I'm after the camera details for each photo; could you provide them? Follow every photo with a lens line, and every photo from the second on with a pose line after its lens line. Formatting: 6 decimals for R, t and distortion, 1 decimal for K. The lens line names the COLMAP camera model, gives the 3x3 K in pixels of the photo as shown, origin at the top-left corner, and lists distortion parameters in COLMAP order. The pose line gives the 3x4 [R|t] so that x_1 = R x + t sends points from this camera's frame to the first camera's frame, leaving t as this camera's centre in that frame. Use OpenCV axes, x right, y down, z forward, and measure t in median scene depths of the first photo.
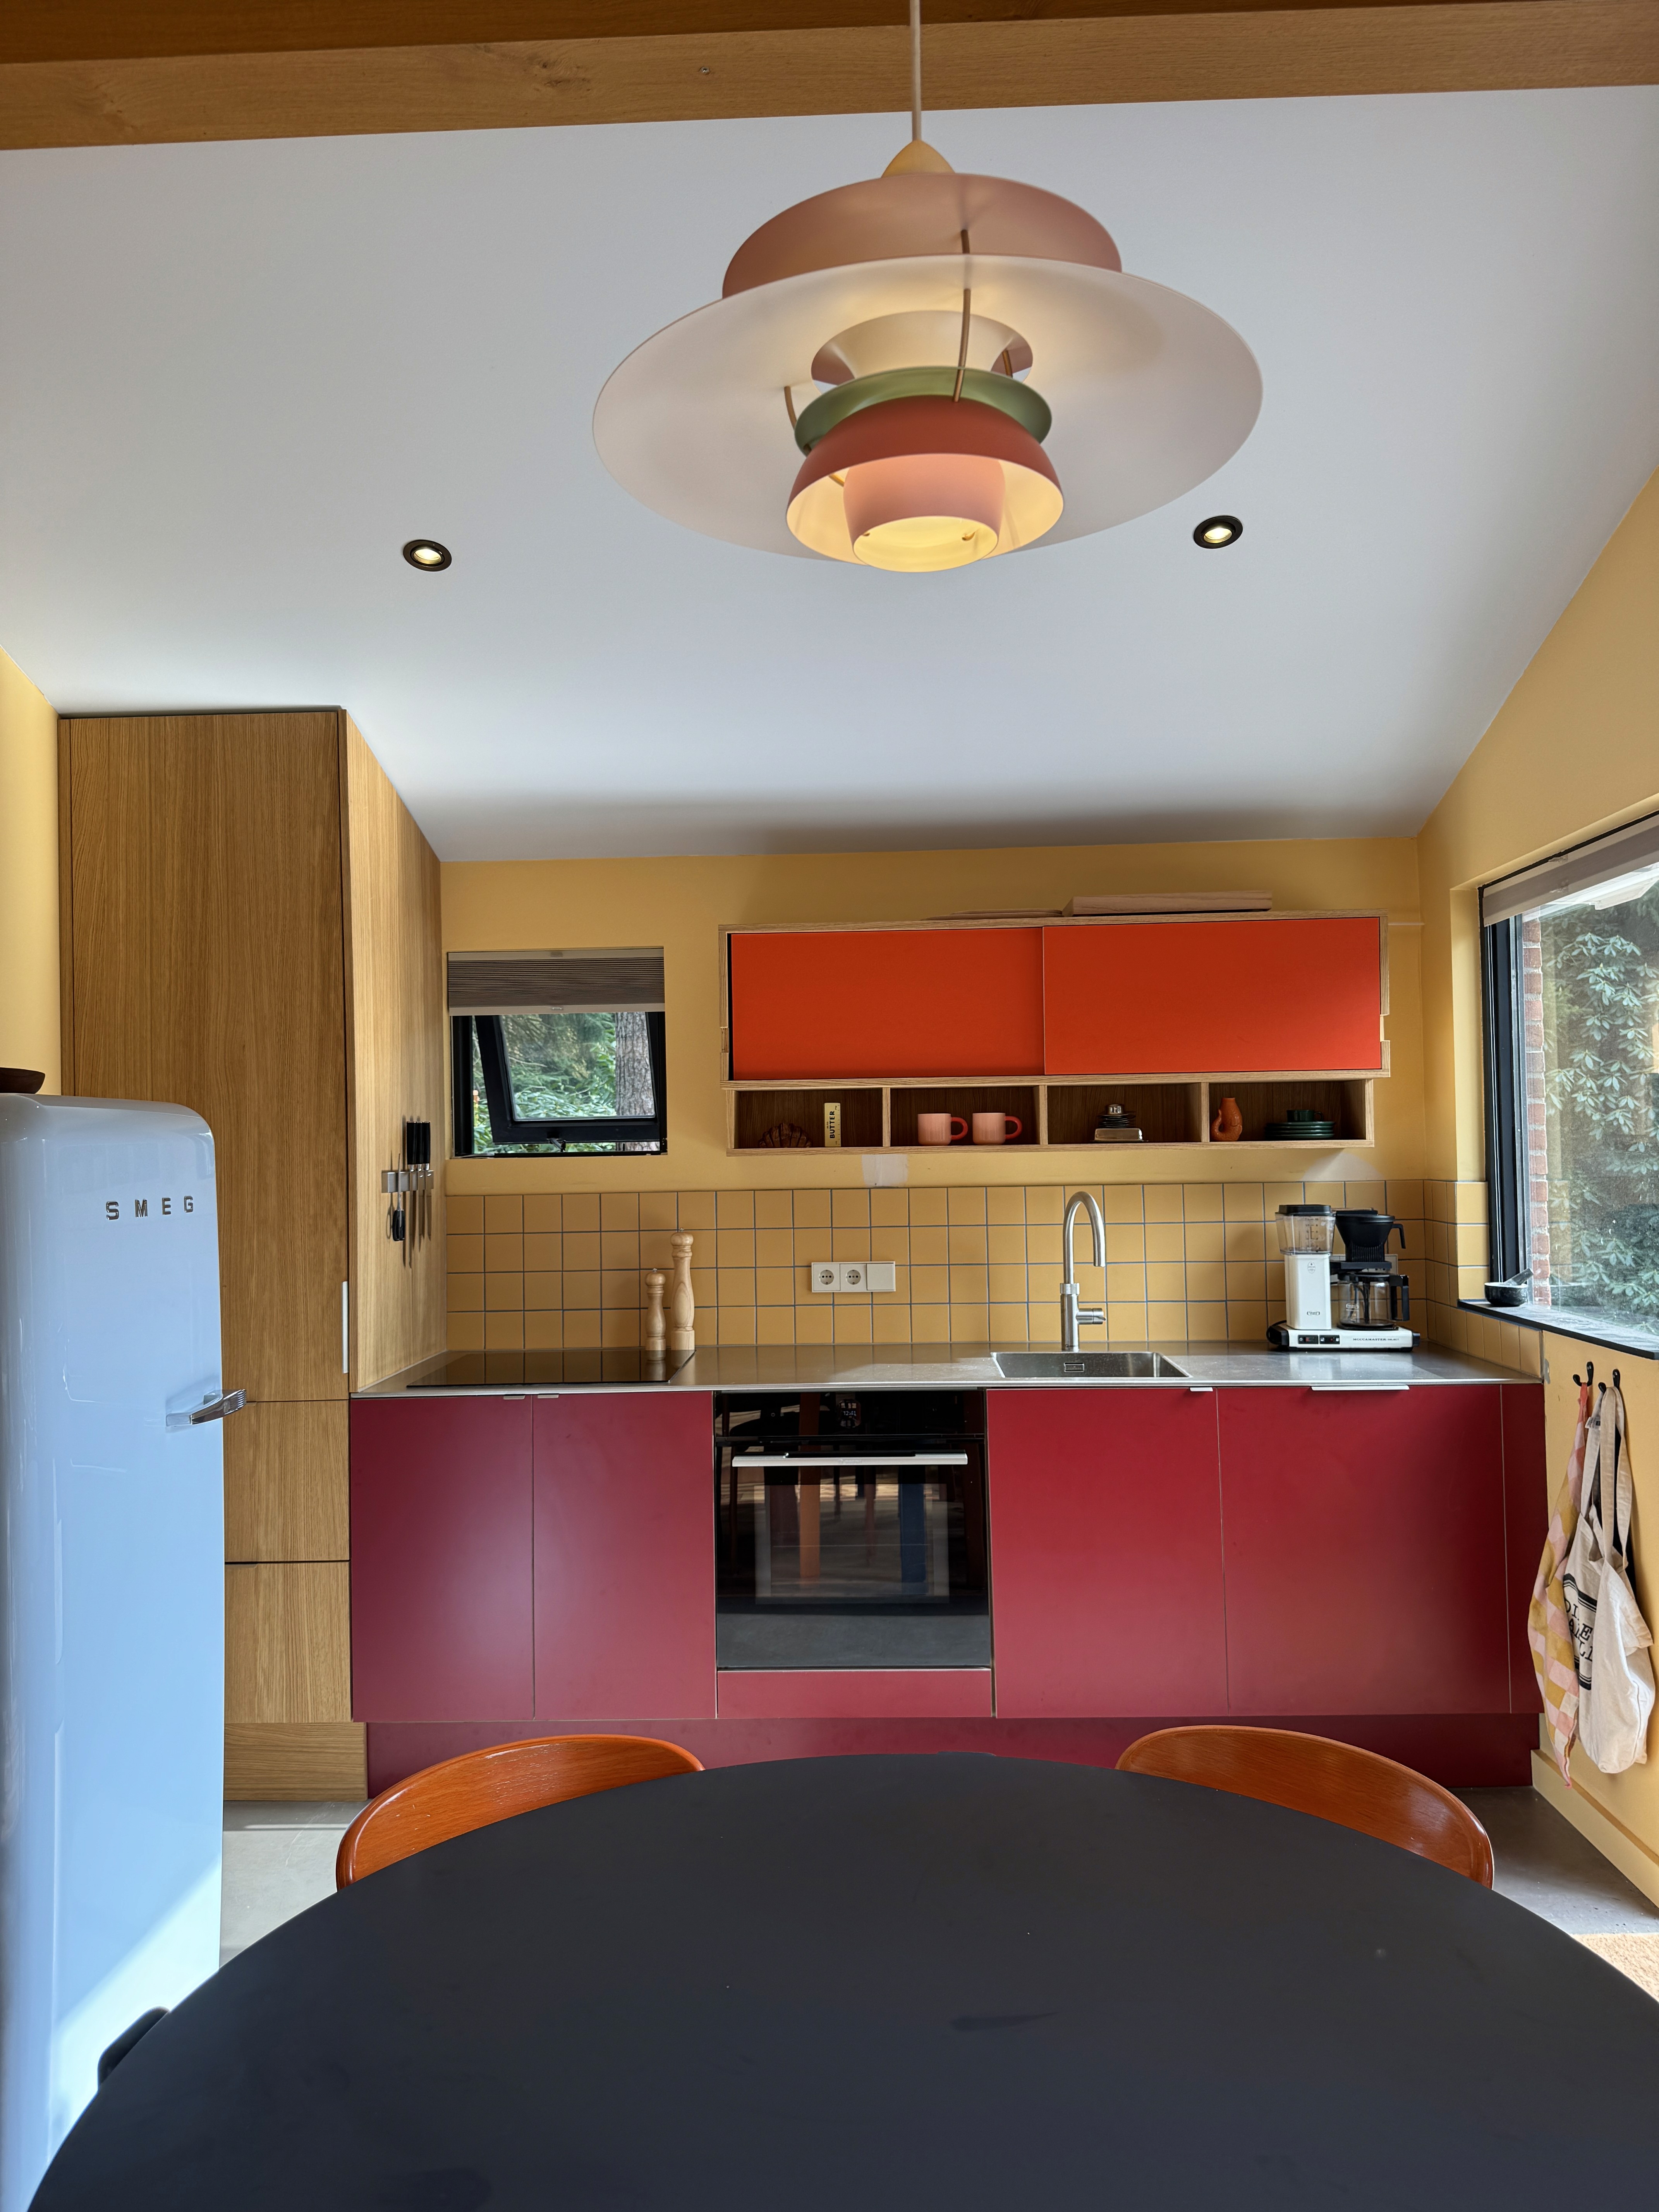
lens RADIAL K [[1554.7, 0, 826.2], [0, 1554.7, 1109.9], [0, 0, 1]] dist [0.170245, -0.362732]
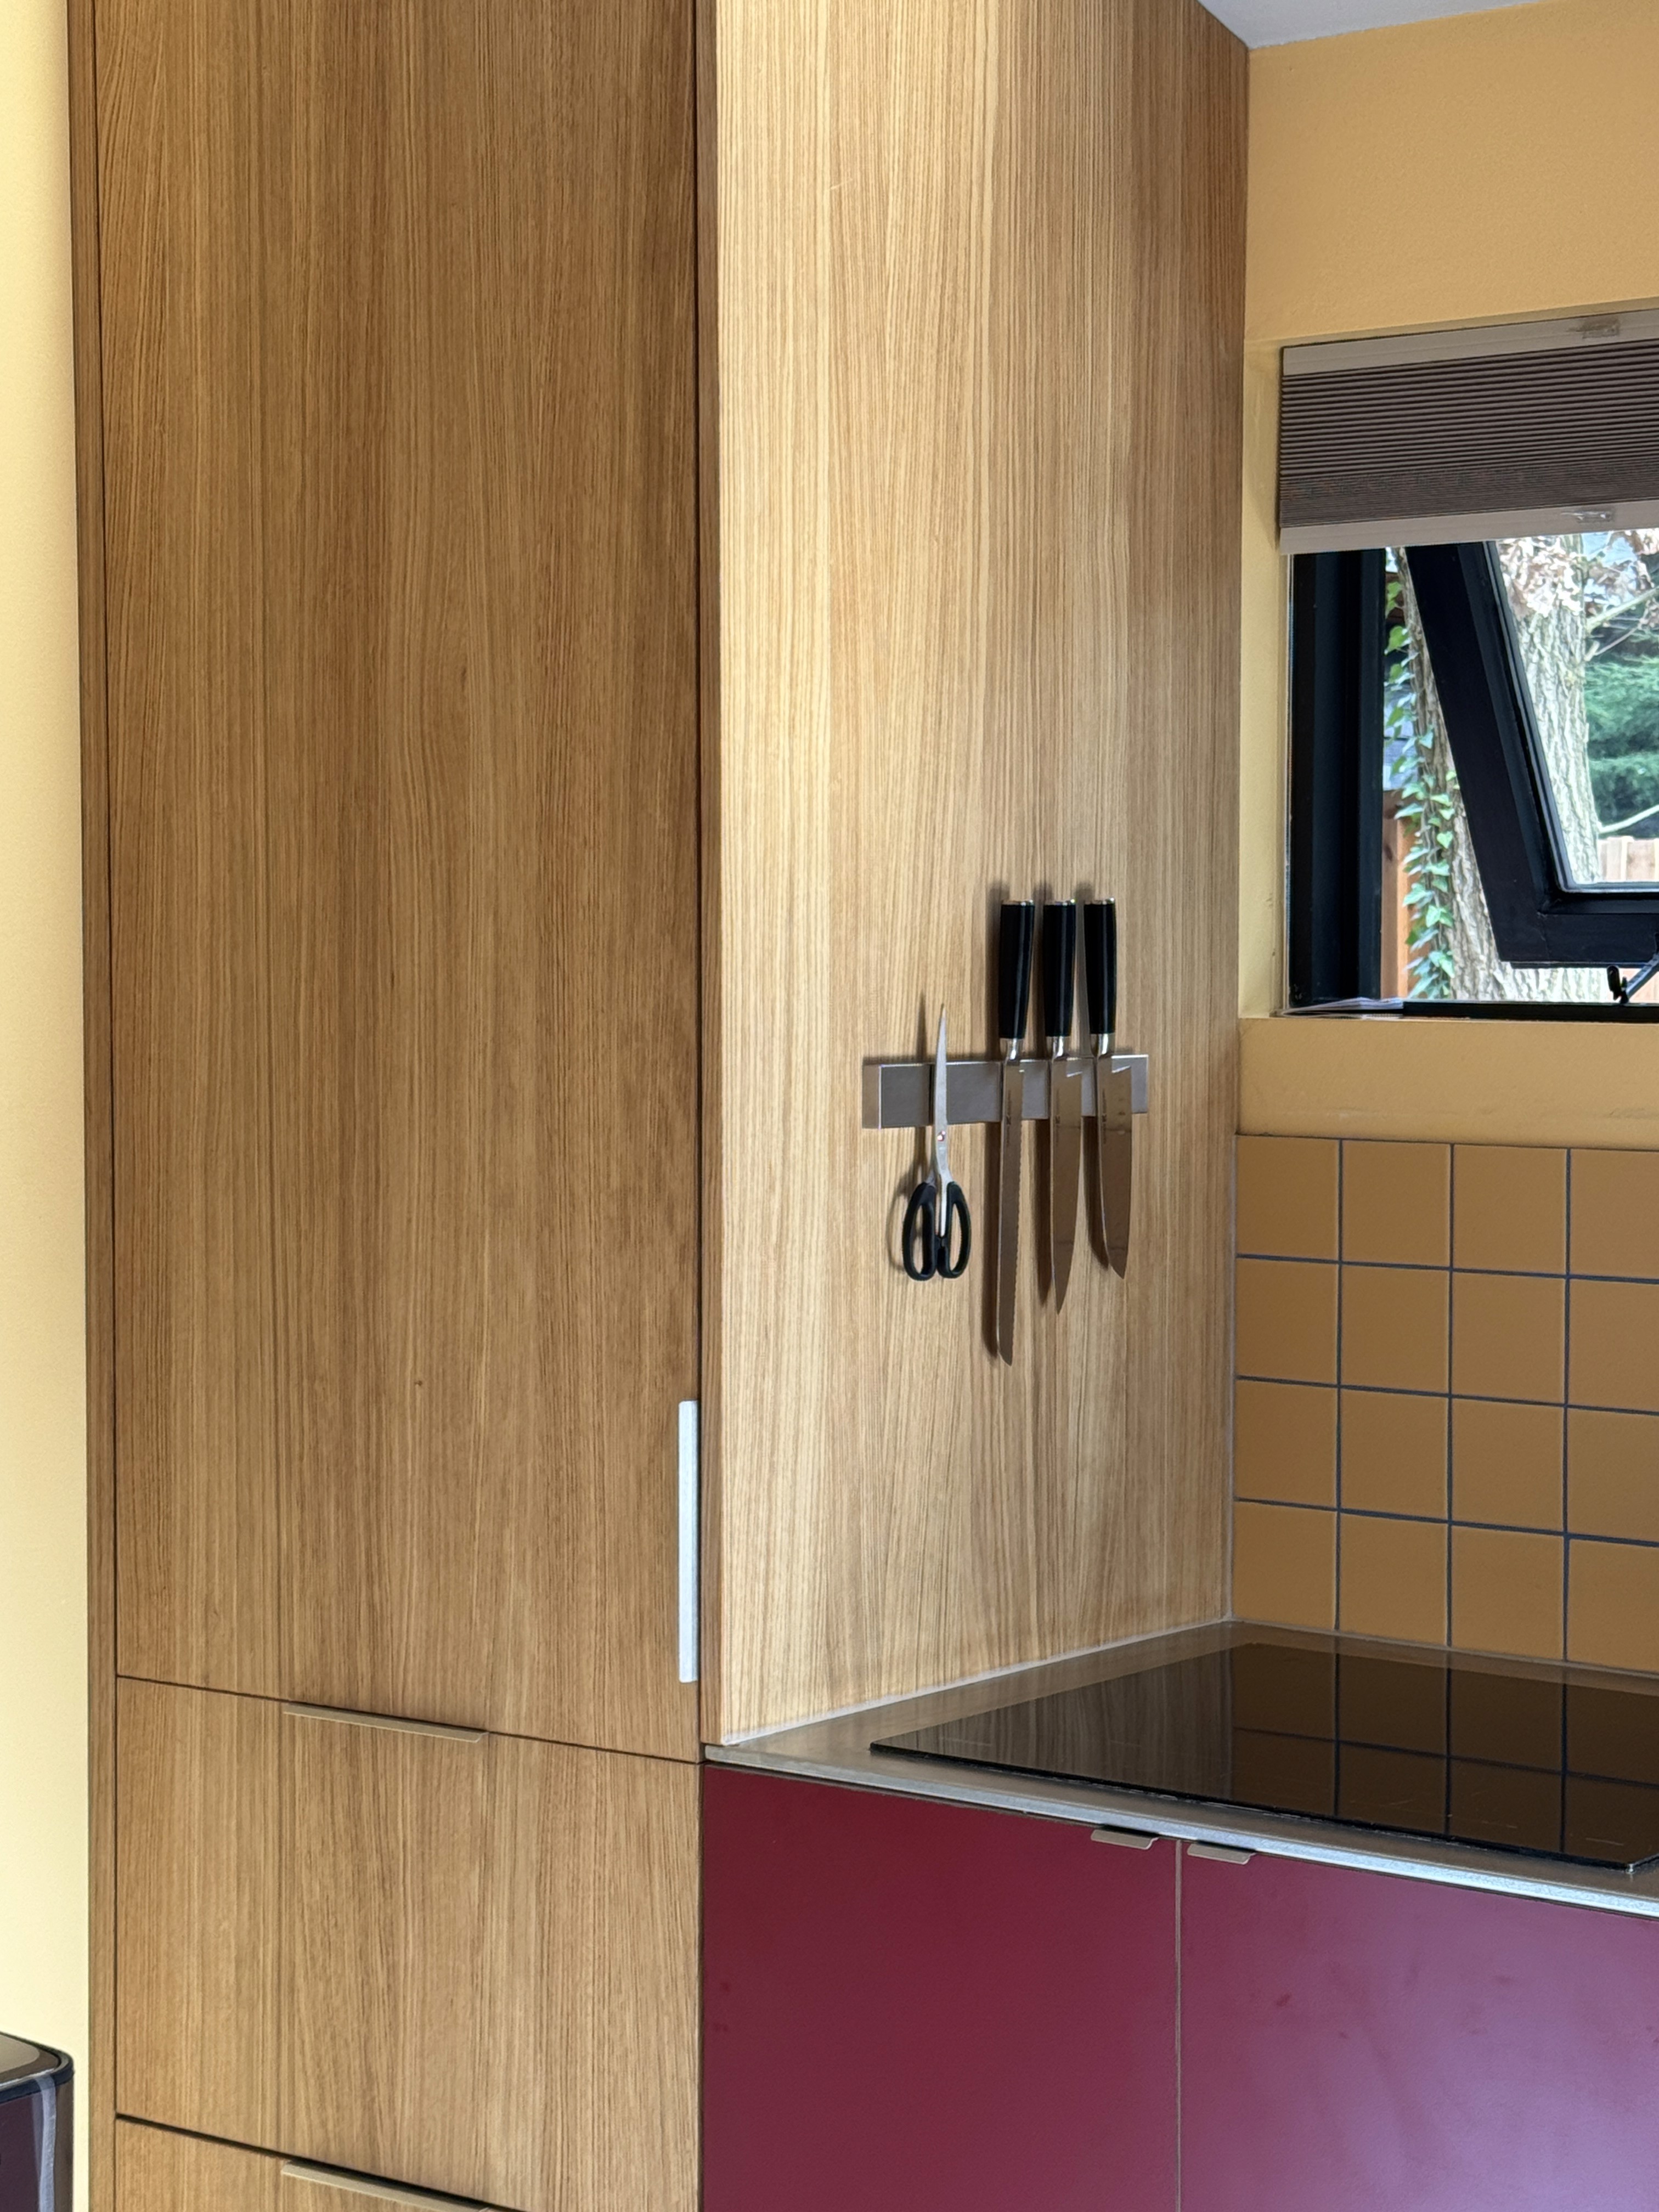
lens RADIAL K [[4130.4, 0, 829.5], [0, 4130.4, 1106.0], [0, 0, 1]] dist [0.155252, -0.070243]
pose [[0.815279, 0.045463, -0.577281, 0.183412], [-0.003511, 0.997283, 0.073582, -0.012319], [0.579058, -0.057963, 0.813223, 0.298851]]
